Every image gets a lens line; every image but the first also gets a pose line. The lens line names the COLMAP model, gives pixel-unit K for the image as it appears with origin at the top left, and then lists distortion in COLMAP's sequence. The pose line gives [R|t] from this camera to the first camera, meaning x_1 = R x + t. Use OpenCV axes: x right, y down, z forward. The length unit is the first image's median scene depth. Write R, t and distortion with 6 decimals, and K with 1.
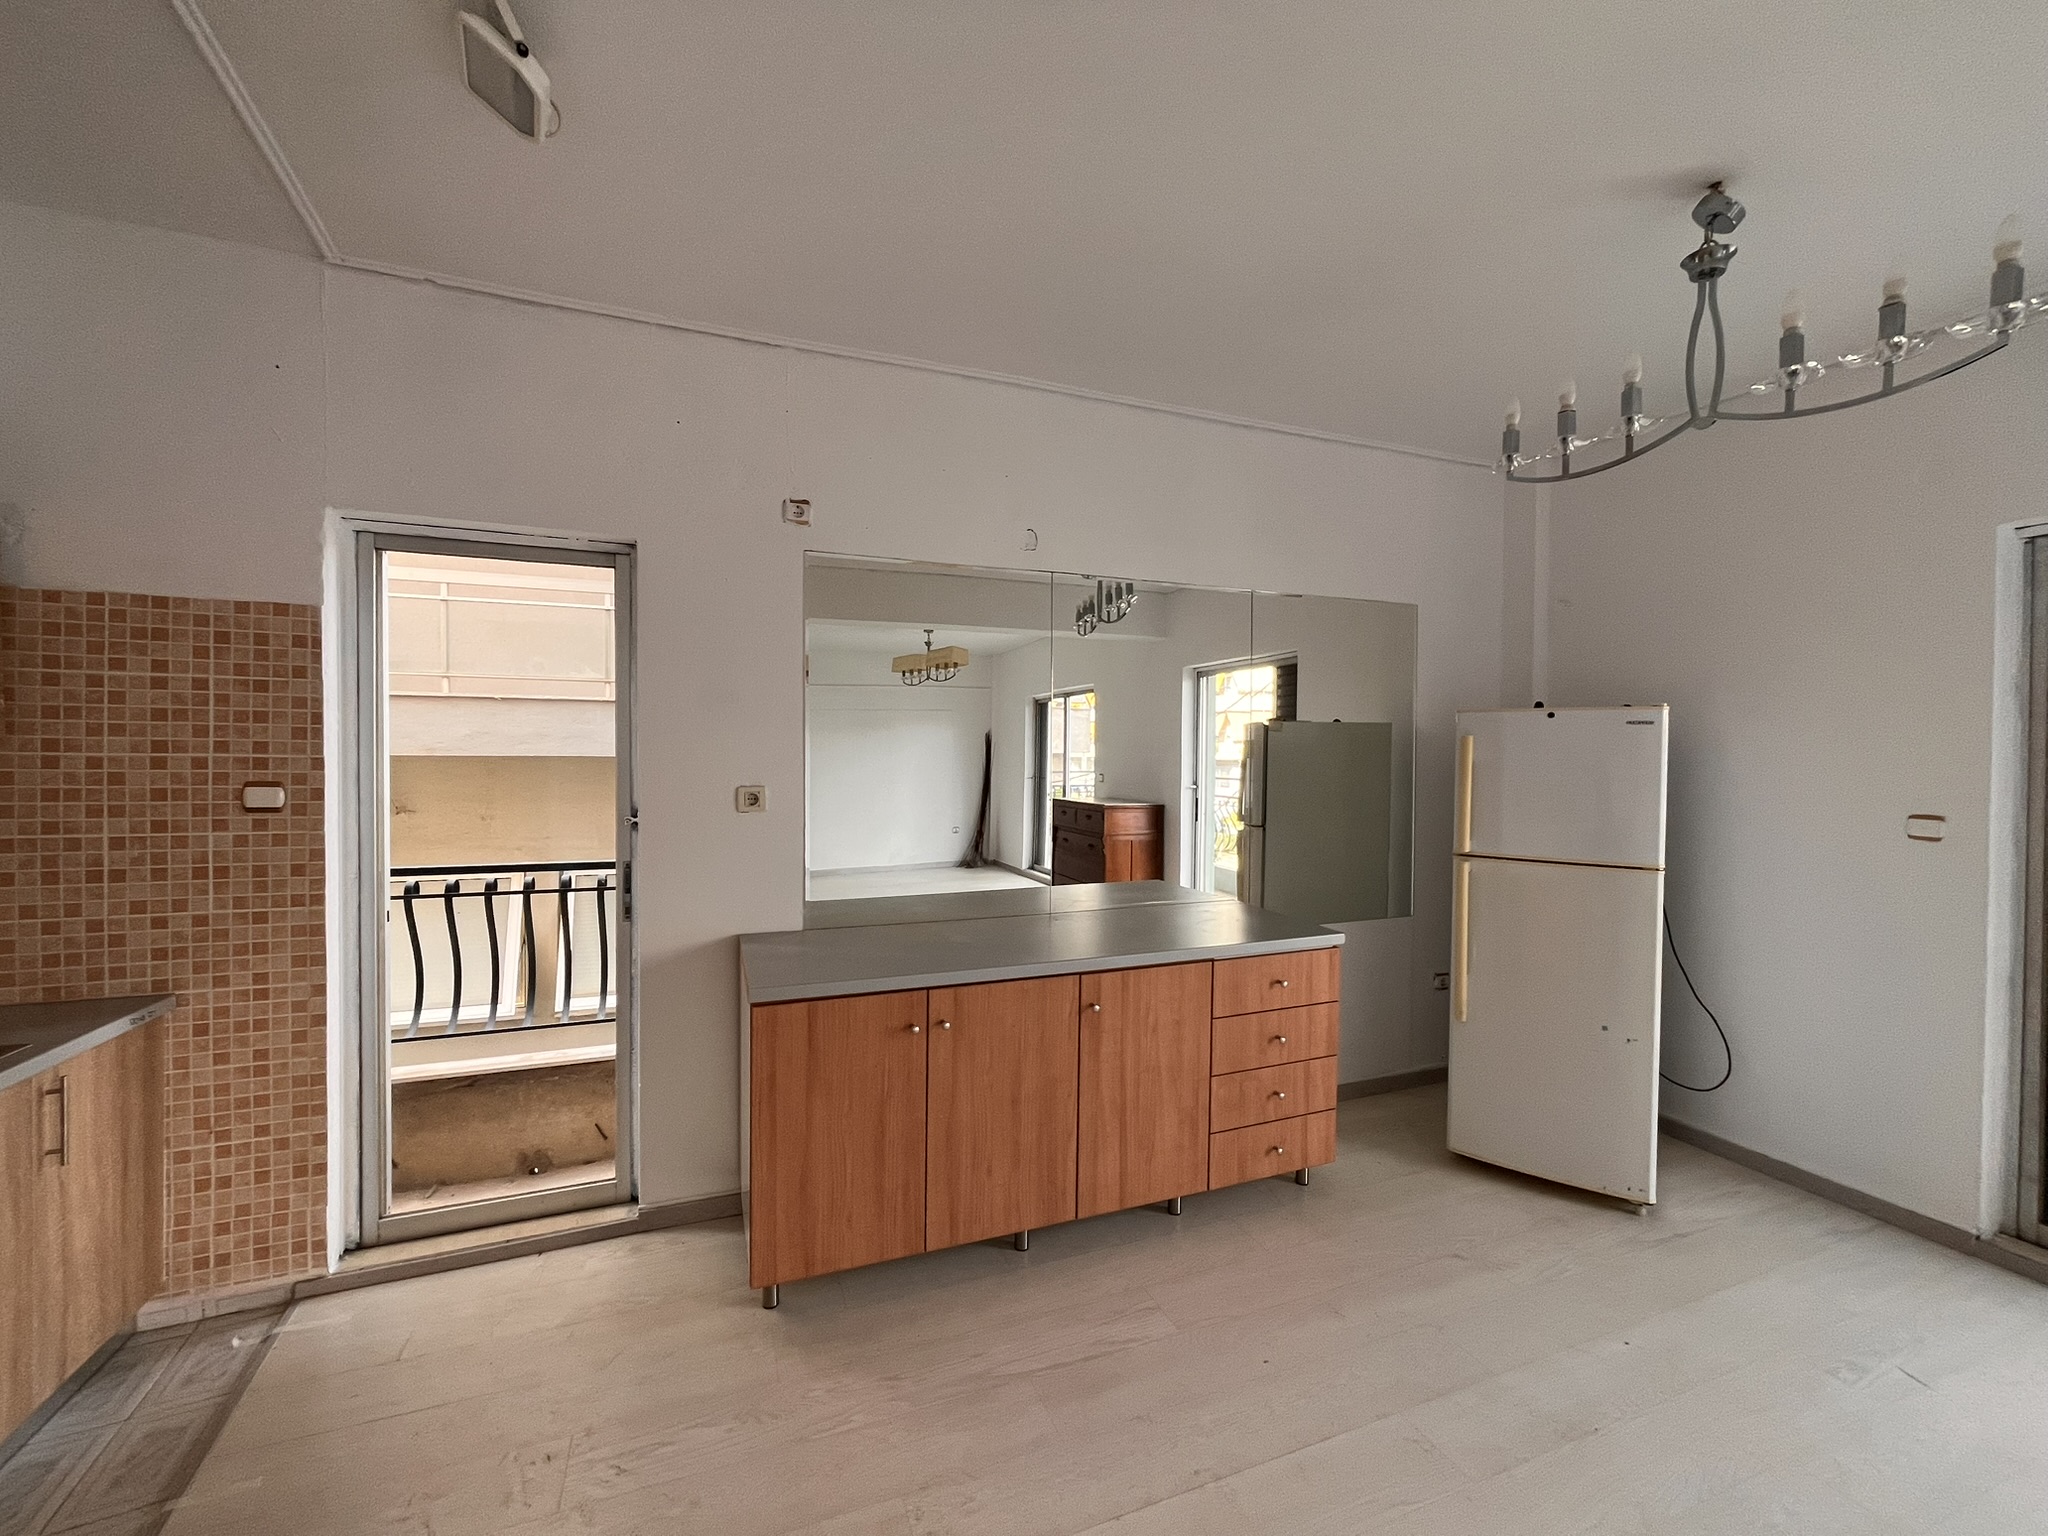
lens RADIAL K [[831.9, 0, 1017.5], [0, 831.9, 772.7], [0, 0, 1]] dist [-0.001893, -0.000324]
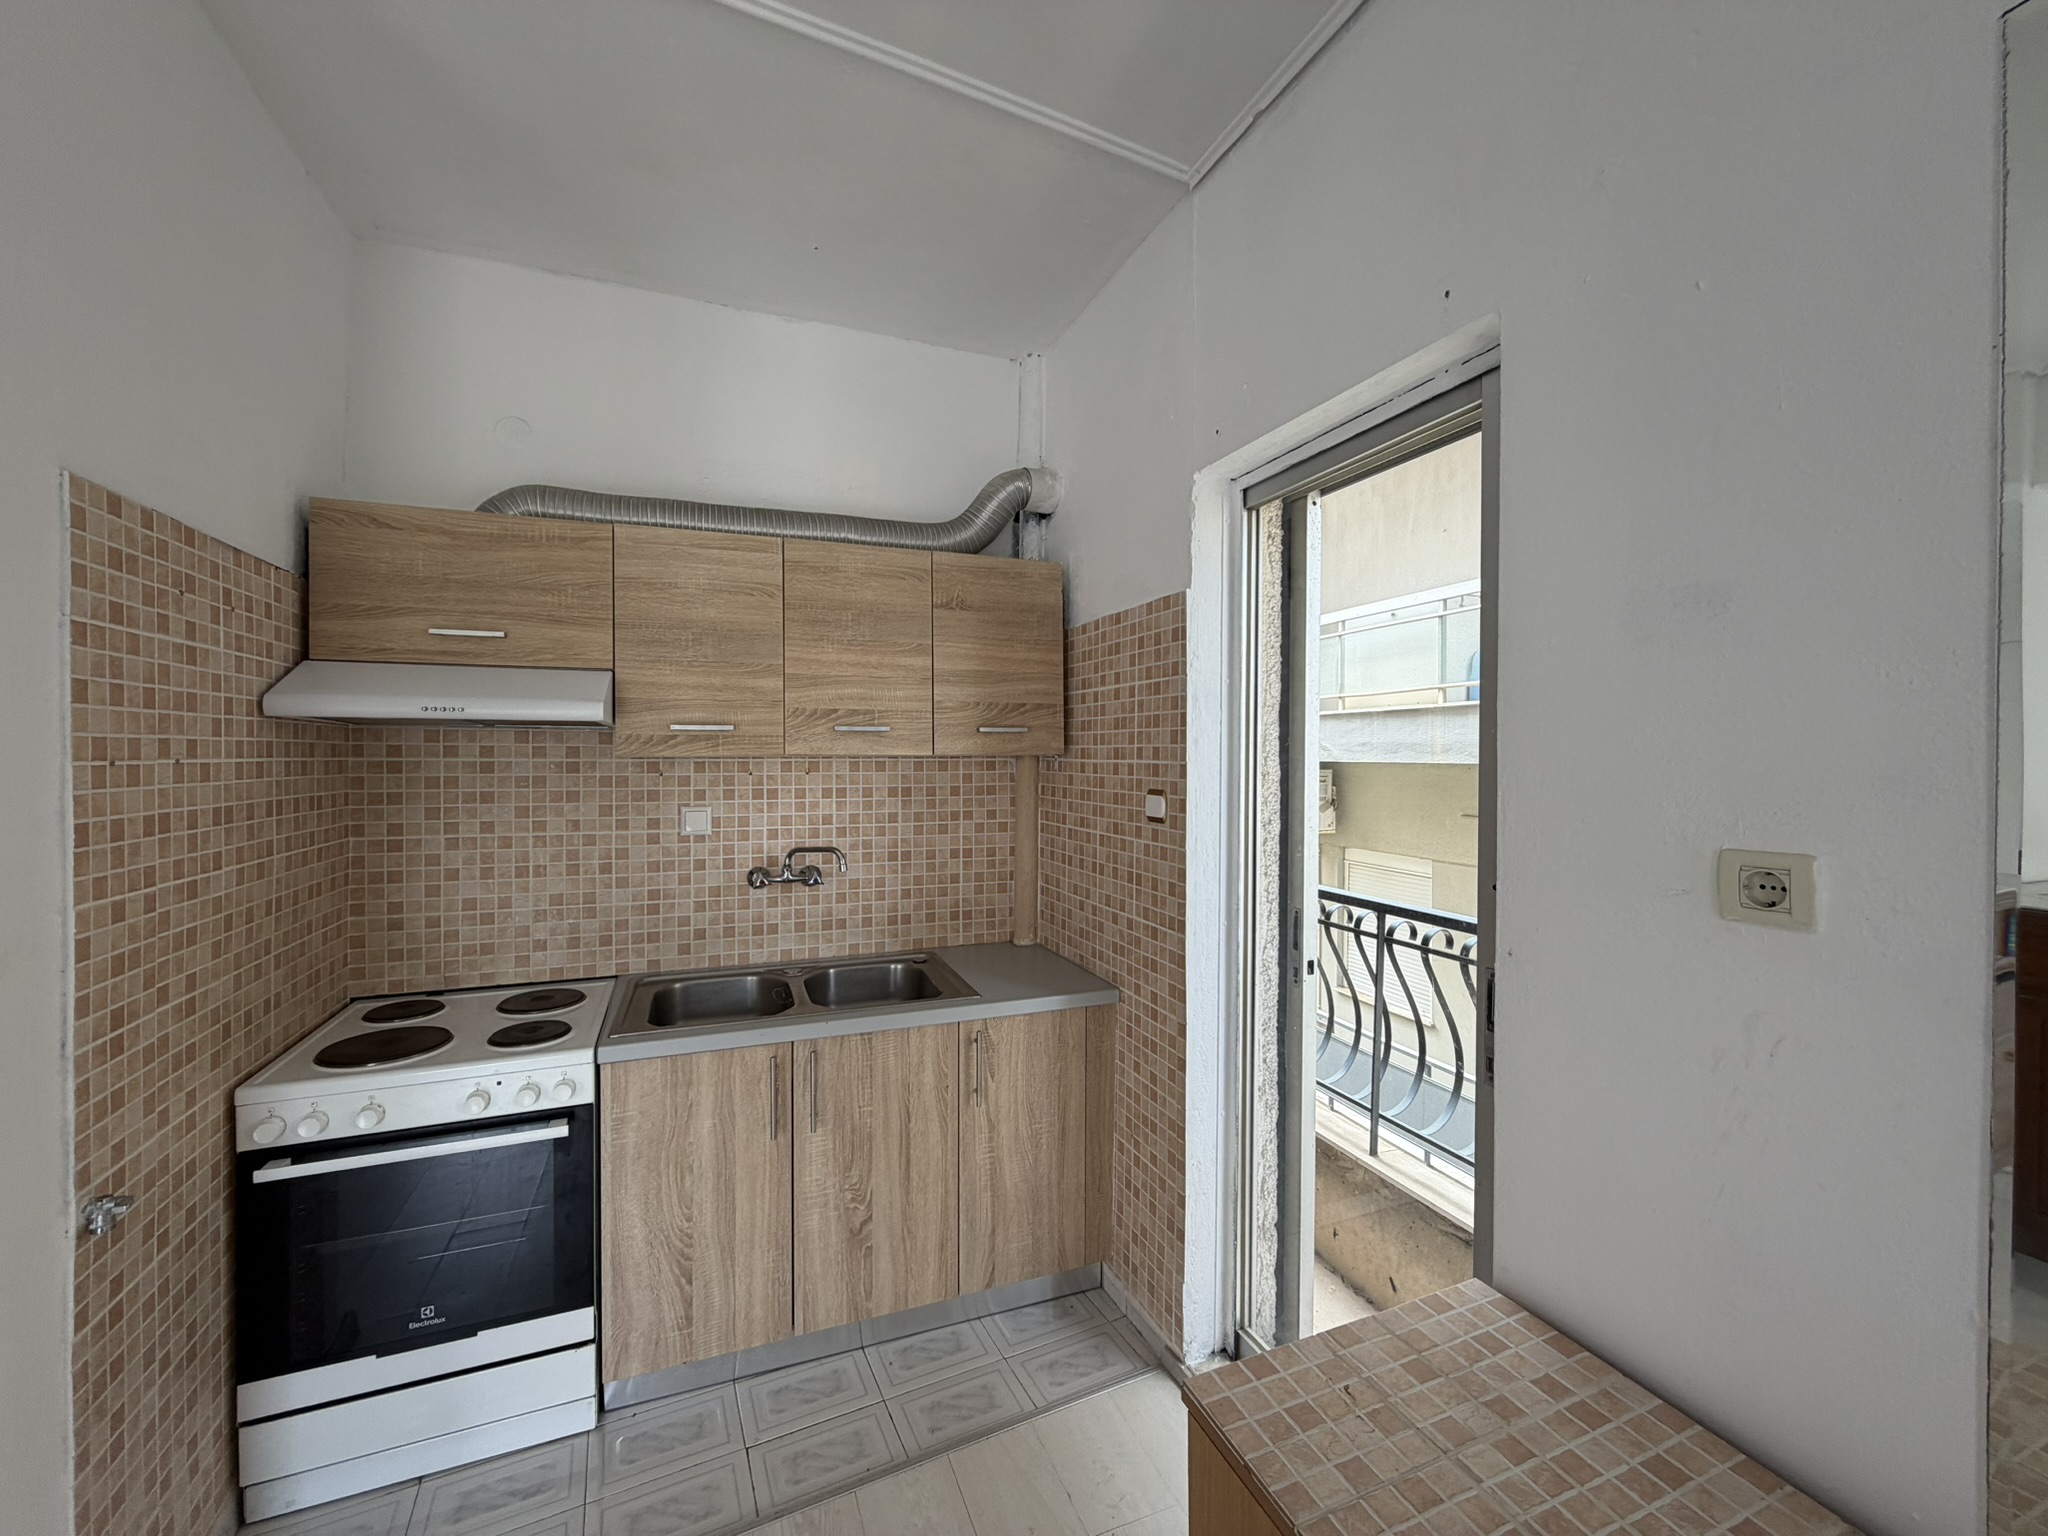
lens RADIAL K [[821.1, 0, 1020.7], [0, 821.1, 766.9], [0, 0, 1]] dist [0.003466, -0.000365]
pose [[0.003197, 0.006578, -0.999973, 0.021248], [-0.016170, 0.999848, 0.006525, -0.018798], [0.999864, 0.016149, 0.003303, 0.843644]]
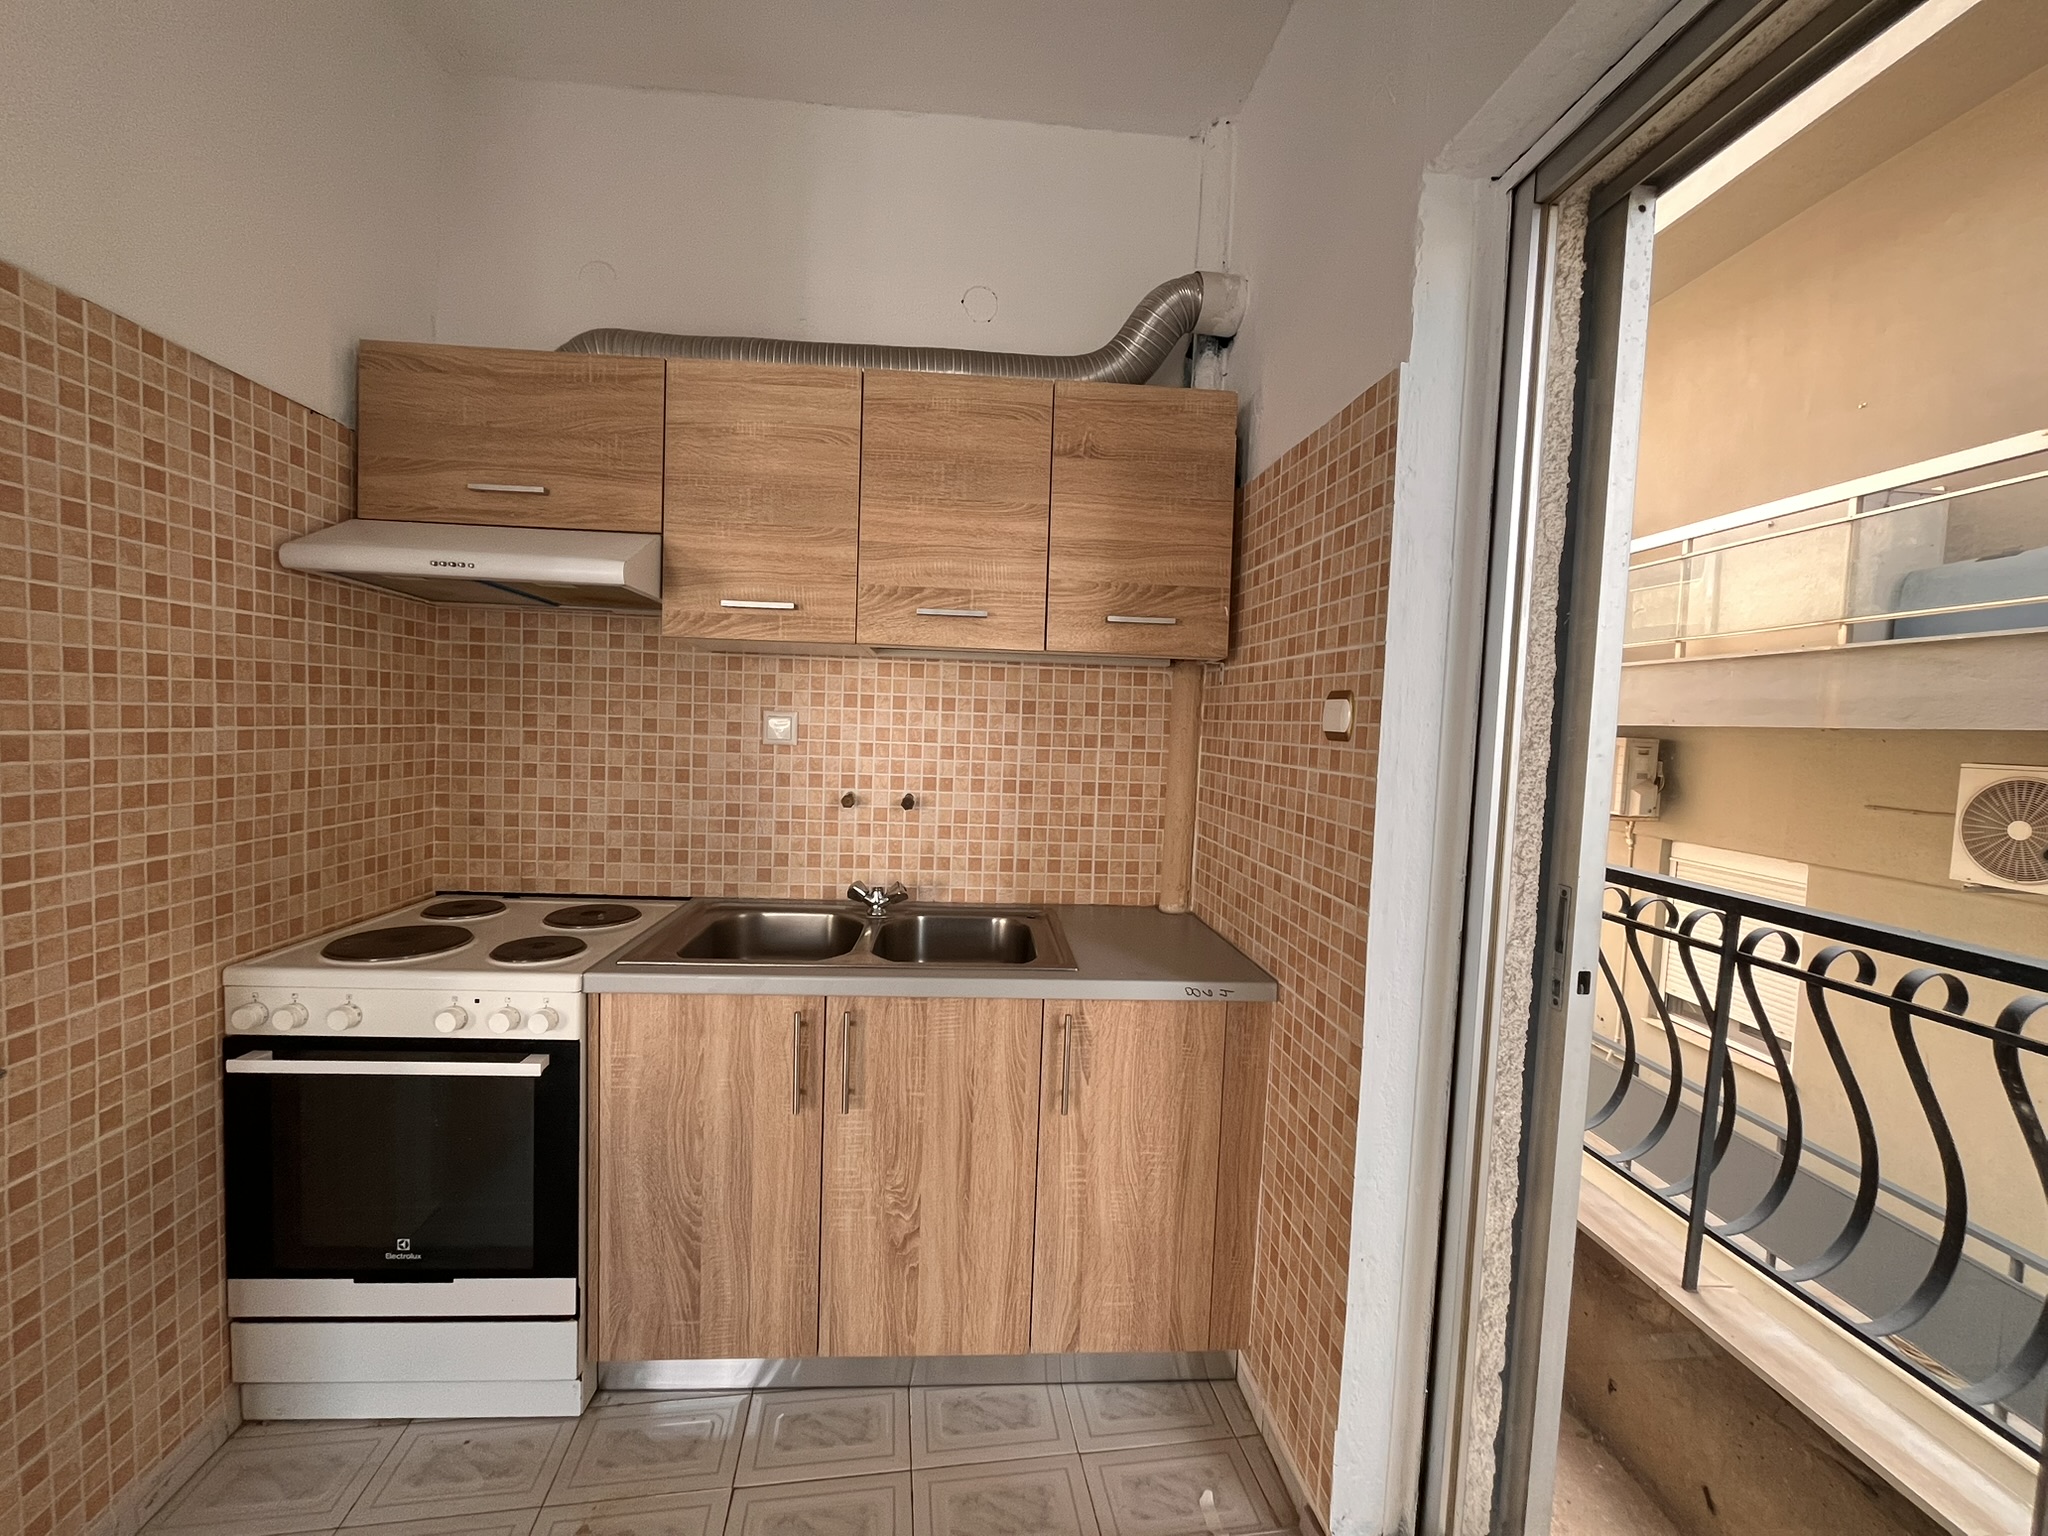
lens RADIAL K [[831.9, 0, 1020.5], [0, 831.9, 766.3], [0, 0, 1]] dist [-0.001893, -0.000324]
pose [[-0.287311, 0.034716, -0.957208, -0.241895], [-0.052368, 0.997279, 0.051888, 0.047361], [0.956405, 0.065035, -0.284711, 0.952743]]
